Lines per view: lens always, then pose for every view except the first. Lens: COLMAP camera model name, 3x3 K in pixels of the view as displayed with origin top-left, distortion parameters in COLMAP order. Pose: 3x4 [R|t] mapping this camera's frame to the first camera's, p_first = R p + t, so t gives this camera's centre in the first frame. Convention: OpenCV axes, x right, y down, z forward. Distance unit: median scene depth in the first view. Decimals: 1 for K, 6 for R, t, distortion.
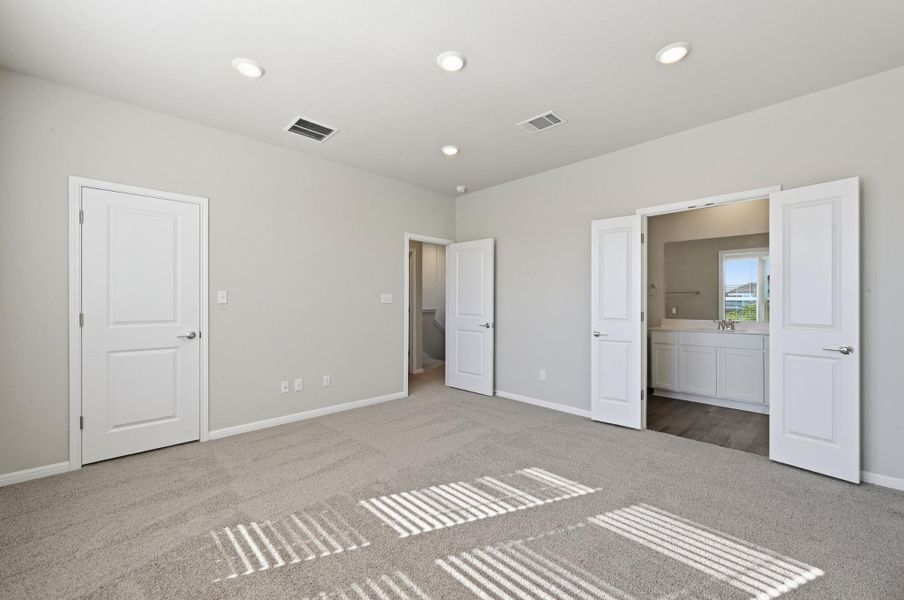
lens RADIAL K [[361.8, 0, 452.7], [0, 361.8, 300.9], [0, 0, 1]] dist [-0.005657, -0.000390]
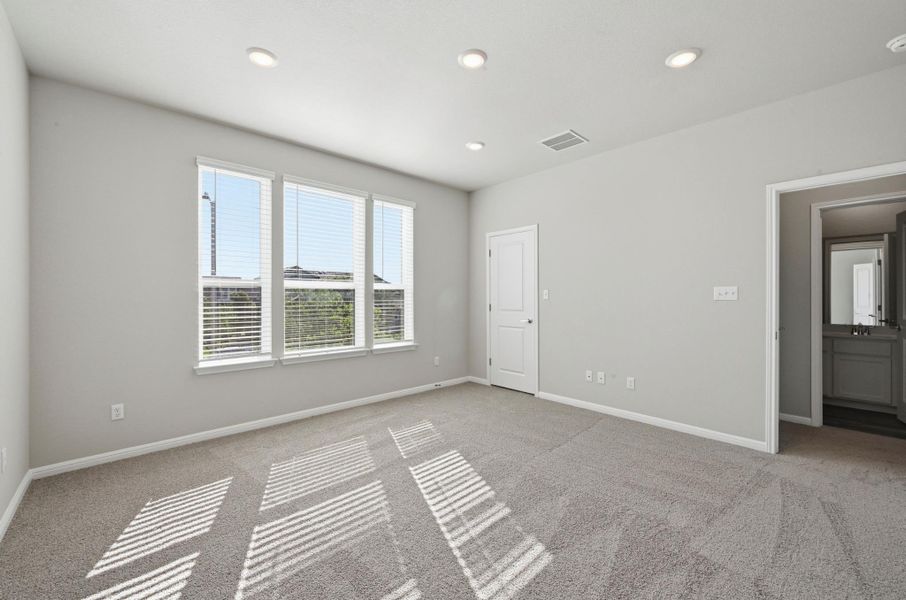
lens RADIAL K [[361.9, 0, 454.5], [0, 361.9, 296.3], [0, 0, 1]] dist [-0.000173, 0.001126]
pose [[-0.016425, -0.004125, -0.999857, 0.959695], [0.003688, 0.999984, -0.004186, 0.001112], [0.999858, -0.003756, -0.016410, 0.920021]]
